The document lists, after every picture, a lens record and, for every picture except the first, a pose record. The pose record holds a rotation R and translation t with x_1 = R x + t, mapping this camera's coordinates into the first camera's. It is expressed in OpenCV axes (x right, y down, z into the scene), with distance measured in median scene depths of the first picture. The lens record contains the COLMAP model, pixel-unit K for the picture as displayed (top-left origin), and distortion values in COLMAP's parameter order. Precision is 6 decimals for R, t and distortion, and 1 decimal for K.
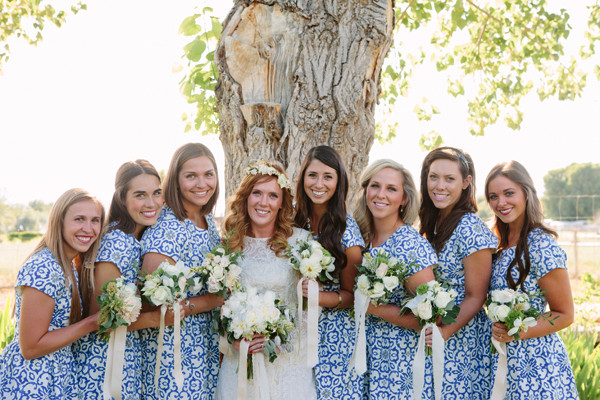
lens RADIAL K [[855.6, 0, 300.0], [0, 855.6, 200.0], [0, 0, 1]] dist [0.015630, 0.051921]
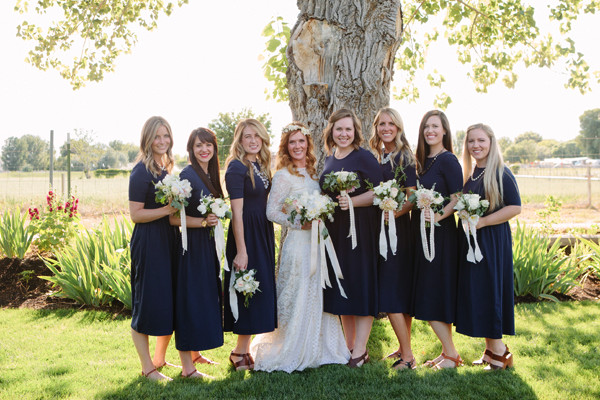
lens RADIAL K [[799.5, 0, 300.0], [0, 799.5, 200.0], [0, 0, 1]] dist [-0.030080, -0.001450]
pose [[0.997676, 0.000472, -0.068138, 0.024608], [0.004719, 0.997097, 0.076000, -0.009867], [0.067976, -0.076145, 0.994777, -0.452697]]
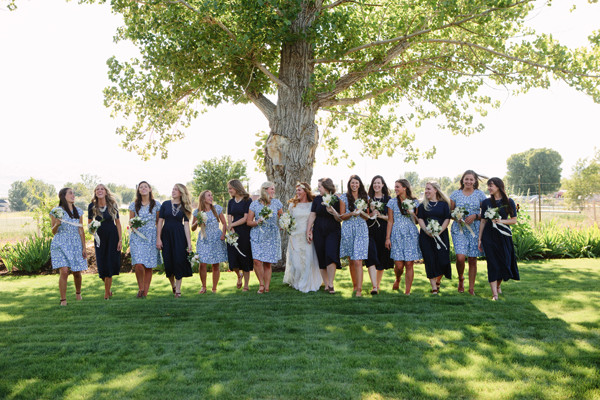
lens RADIAL K [[743.3, 0, 300.0], [0, 743.3, 200.0], [0, 0, 1]] dist [-0.000707, -0.001485]
pose [[0.999503, -0.012189, -0.029063, 0.119418], [0.013005, 0.999521, 0.028079, -0.048297], [0.028707, -0.028443, 0.999183, -1.856114]]
